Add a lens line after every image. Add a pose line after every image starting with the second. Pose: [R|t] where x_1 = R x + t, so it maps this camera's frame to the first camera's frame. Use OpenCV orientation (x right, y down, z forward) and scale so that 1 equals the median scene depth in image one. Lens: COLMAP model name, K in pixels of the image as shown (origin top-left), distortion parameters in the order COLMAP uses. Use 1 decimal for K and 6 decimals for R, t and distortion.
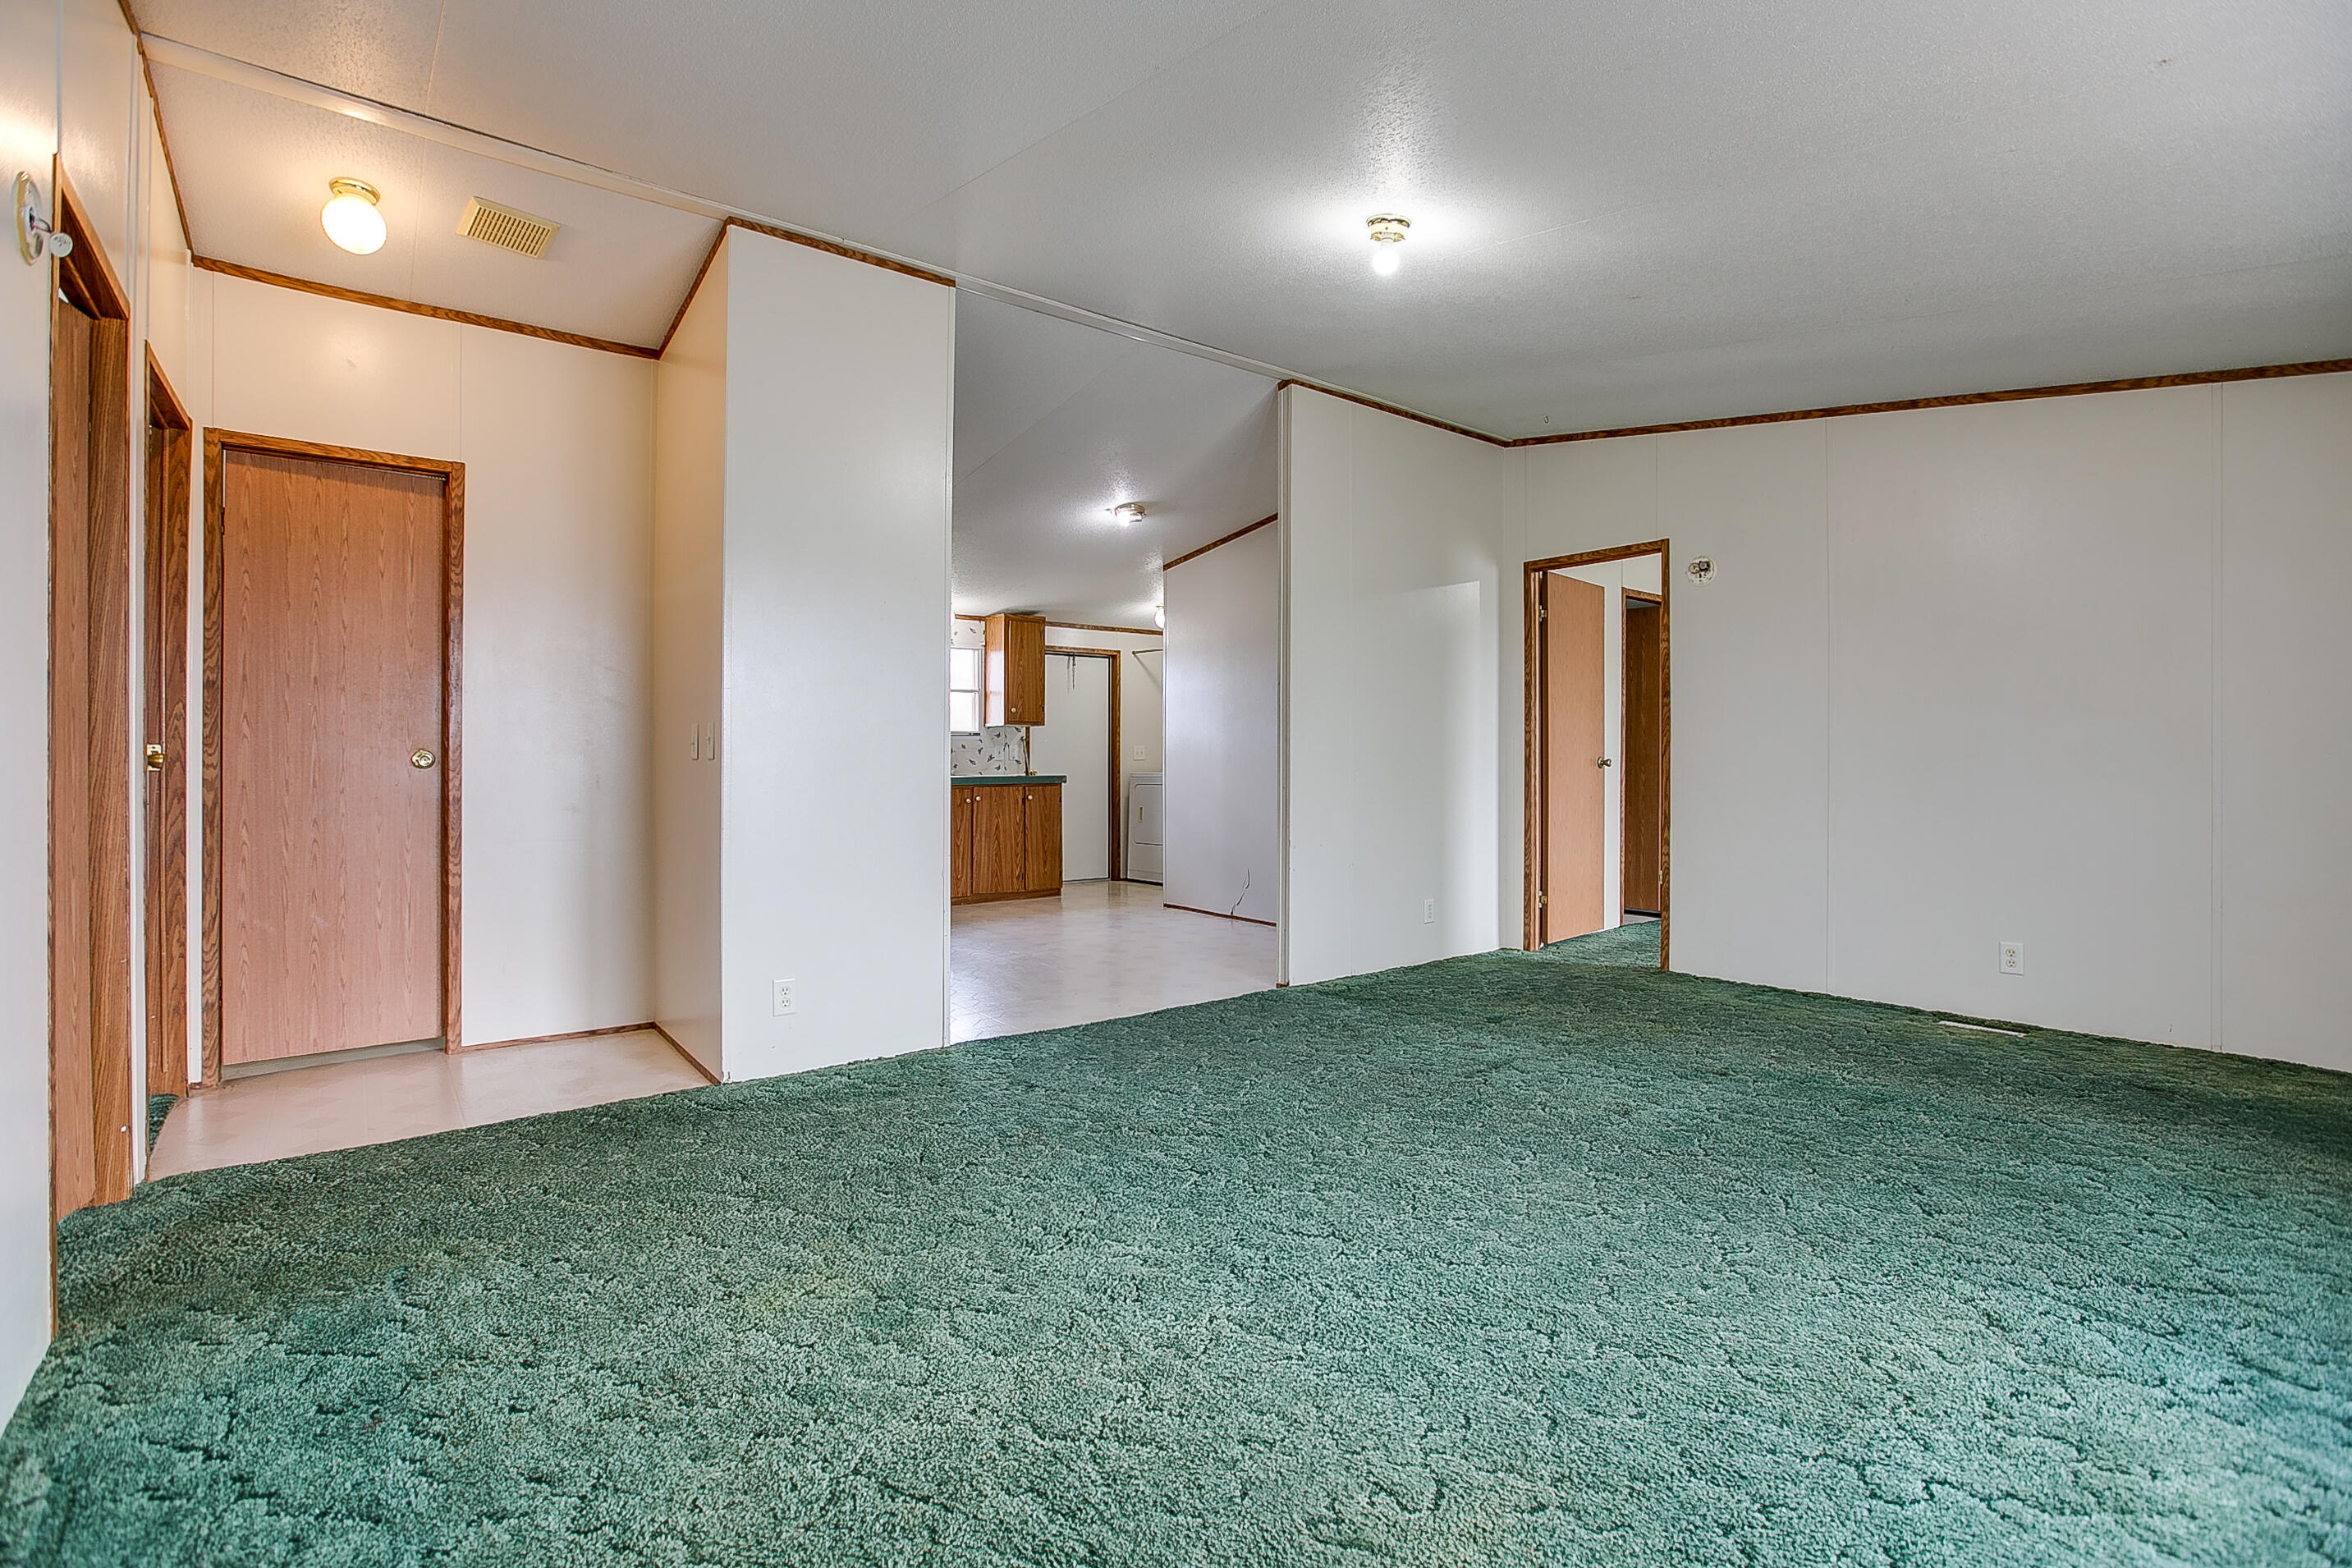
lens RADIAL K [[1119.6, 0, 1172.5], [0, 1119.6, 770.5], [0, 0, 1]] dist [-0.033288, 0.008212]
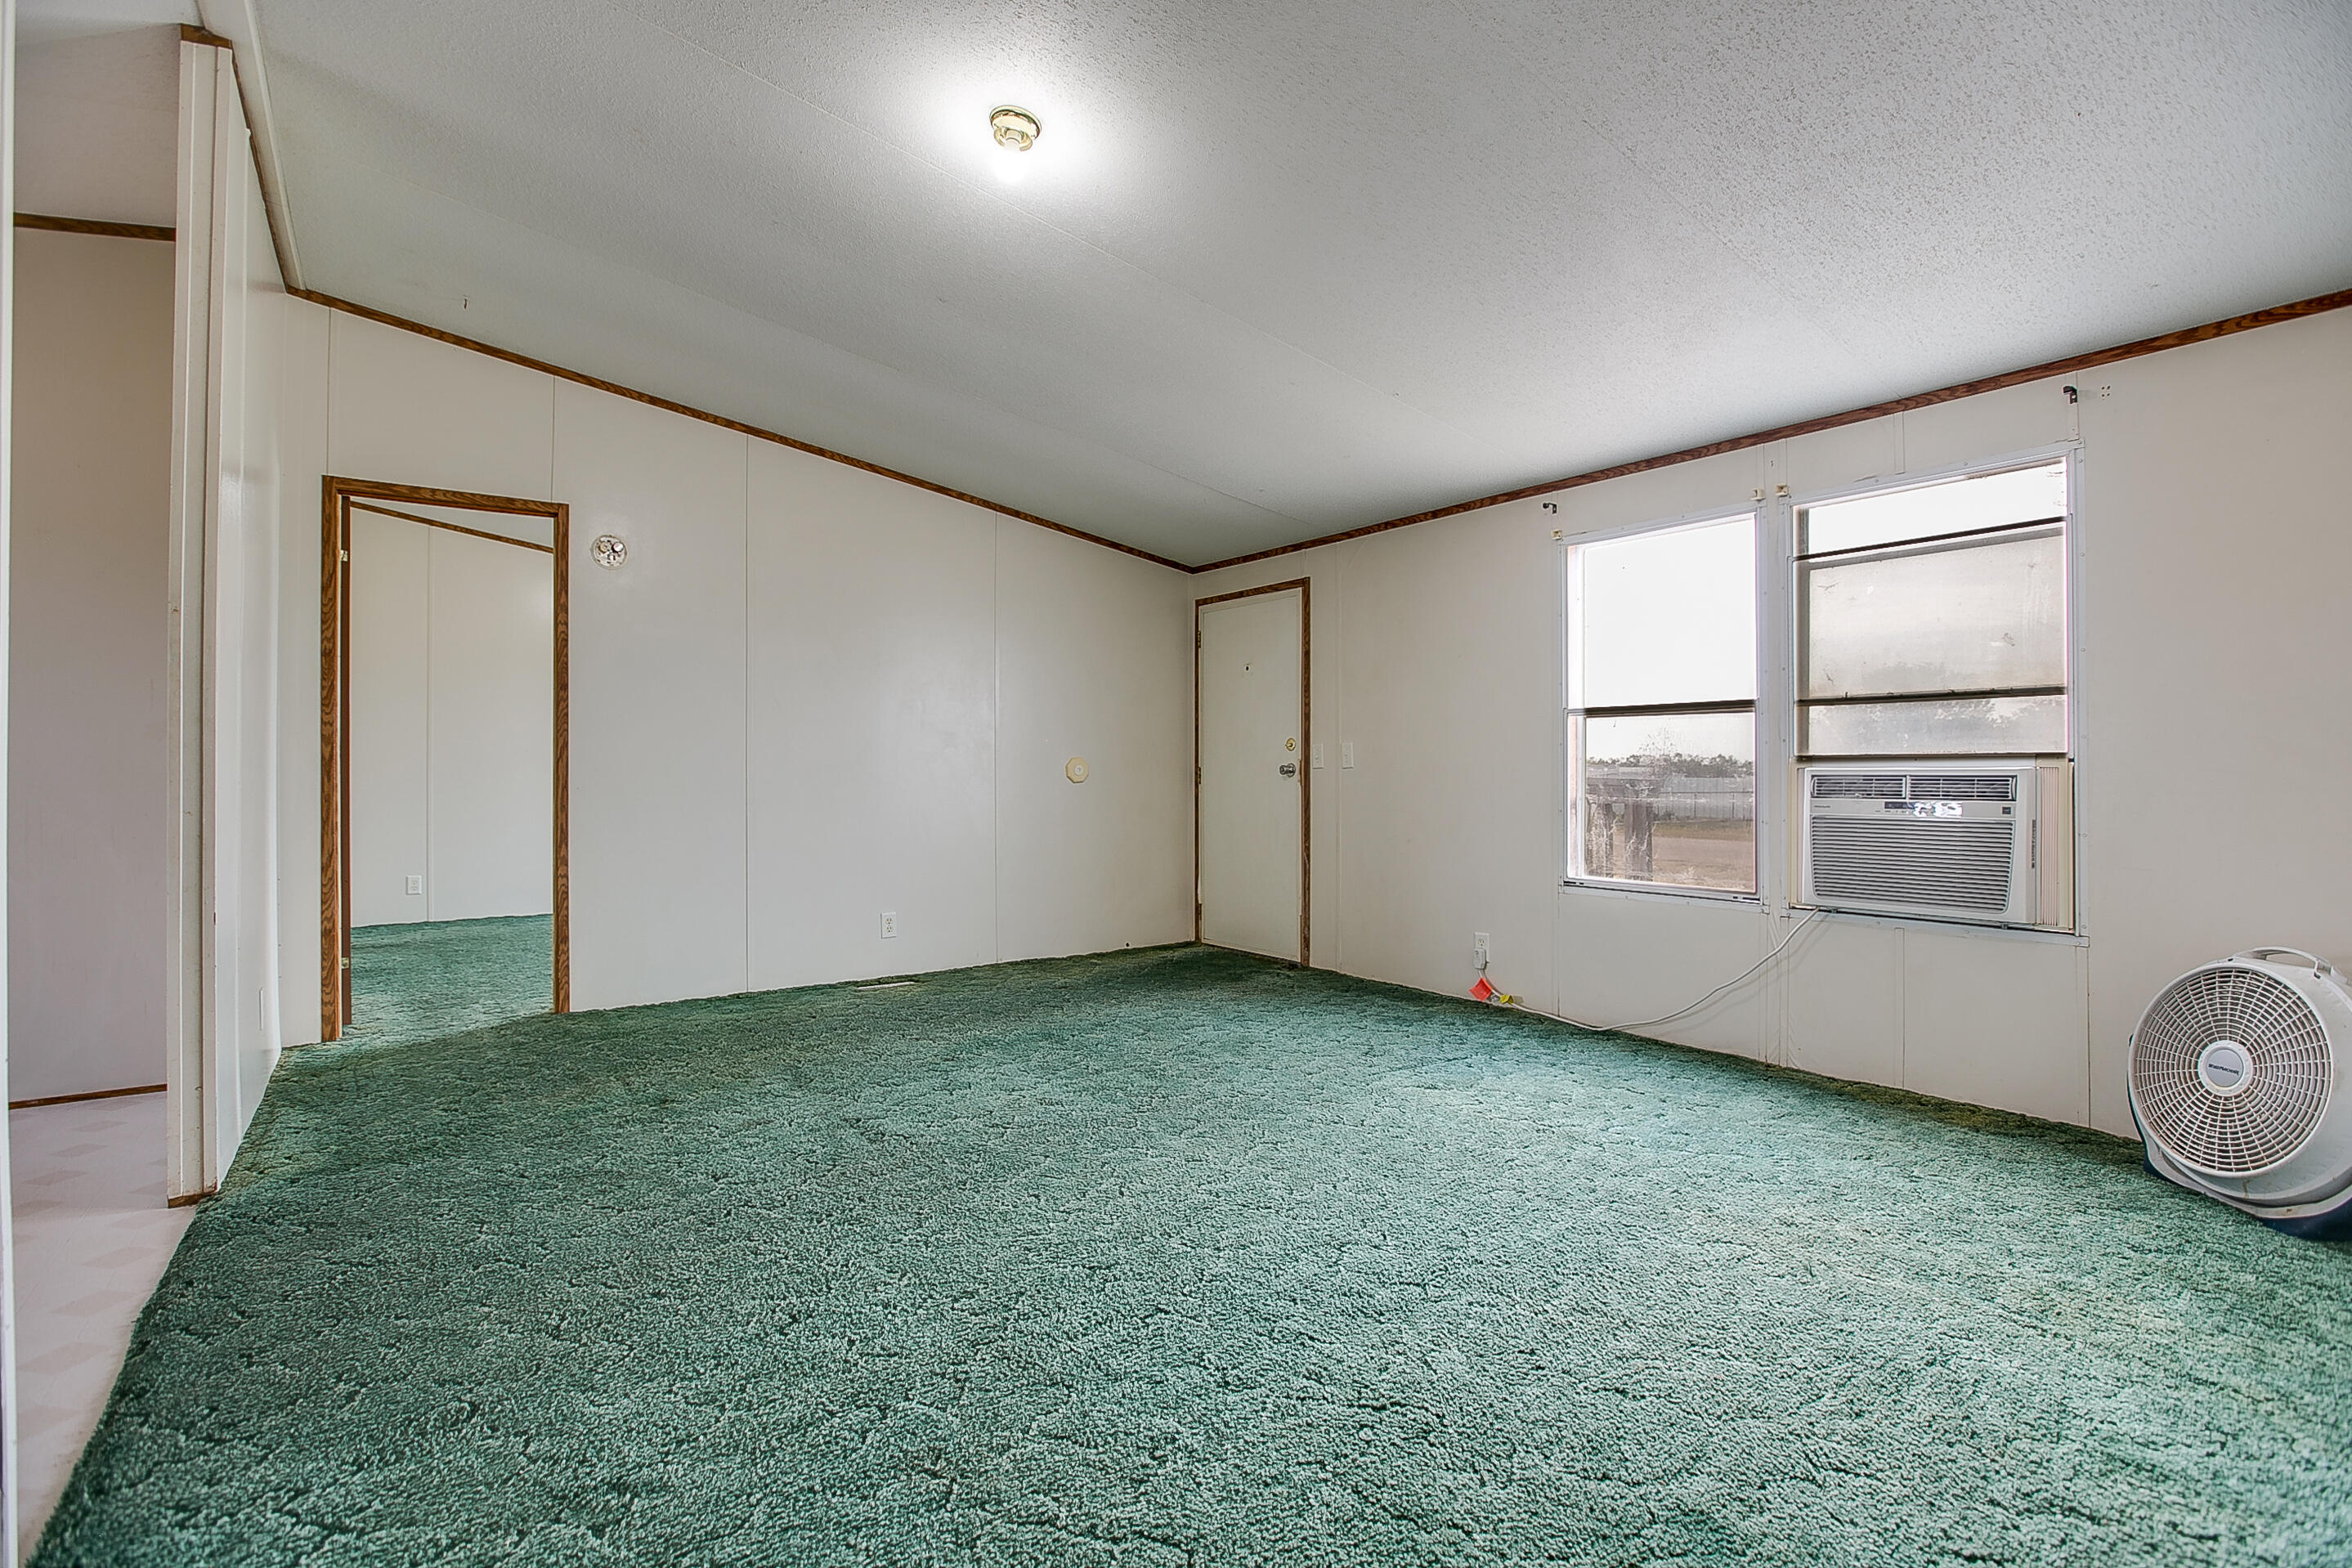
lens RADIAL K [[1112.7, 0, 1161.4], [0, 1112.7, 771.4], [0, 0, 1]] dist [-0.023771, 0.002575]
pose [[0.011668, -0.000769, 0.999932, -0.492069], [0.008271, 0.999966, 0.000672, -0.001442], [-0.999898, 0.008263, 0.011674, 0.675954]]
